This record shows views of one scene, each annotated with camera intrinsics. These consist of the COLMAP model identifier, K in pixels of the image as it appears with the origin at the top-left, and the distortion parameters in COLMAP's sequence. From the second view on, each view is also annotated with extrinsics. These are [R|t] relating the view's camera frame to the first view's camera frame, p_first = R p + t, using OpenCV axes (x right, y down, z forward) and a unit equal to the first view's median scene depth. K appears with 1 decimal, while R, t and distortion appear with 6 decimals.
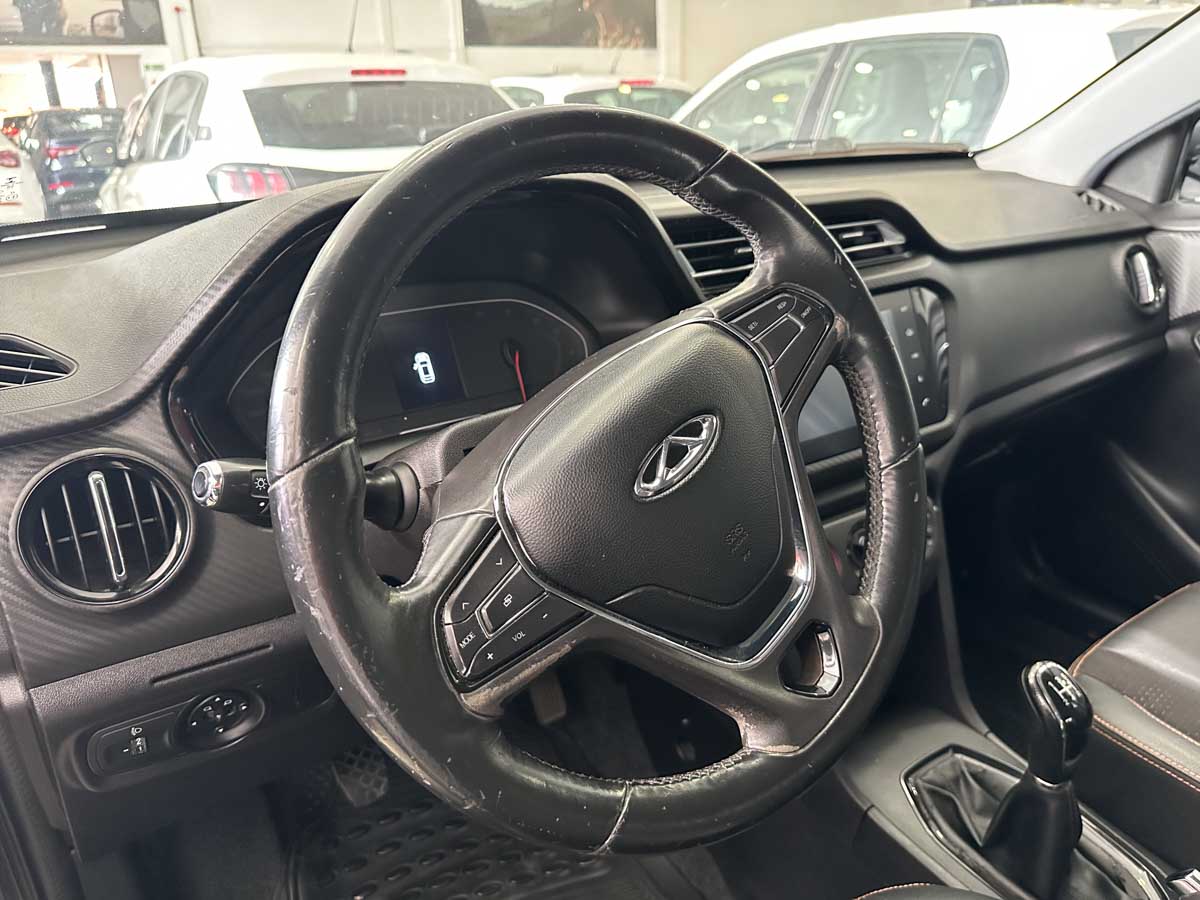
lens RADIAL K [[875.5, 0, 590.5], [0, 875.5, 453.2], [0, 0, 1]] dist [-0.002900, -0.008273]
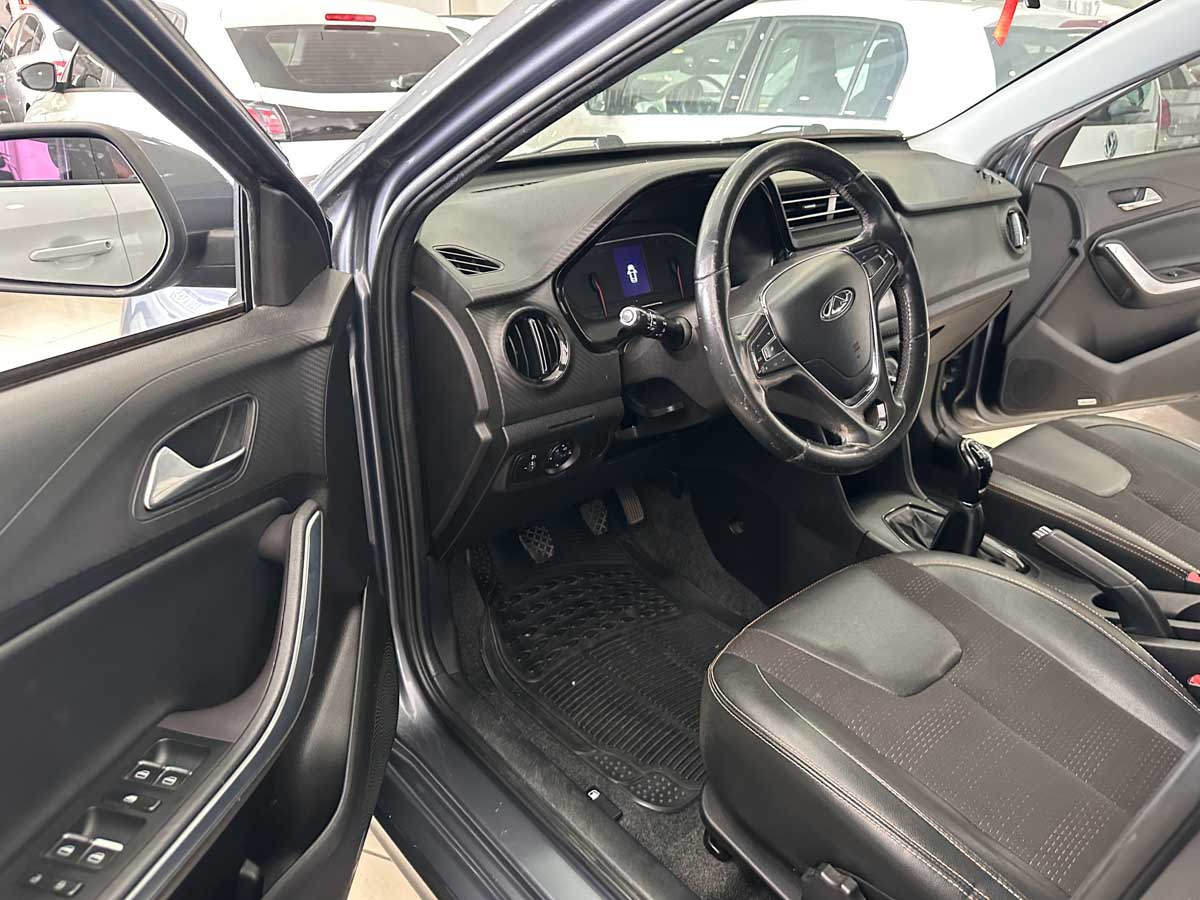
lens RADIAL K [[875.5, 0, 581.4], [0, 875.5, 439.2], [0, 0, 1]] dist [-0.002900, -0.008273]
pose [[0.991871, -0.005491, 0.127127, -0.453532], [-0.001523, 0.998485, 0.055003, 0.118399], [-0.127237, -0.054750, 0.990360, -0.625510]]
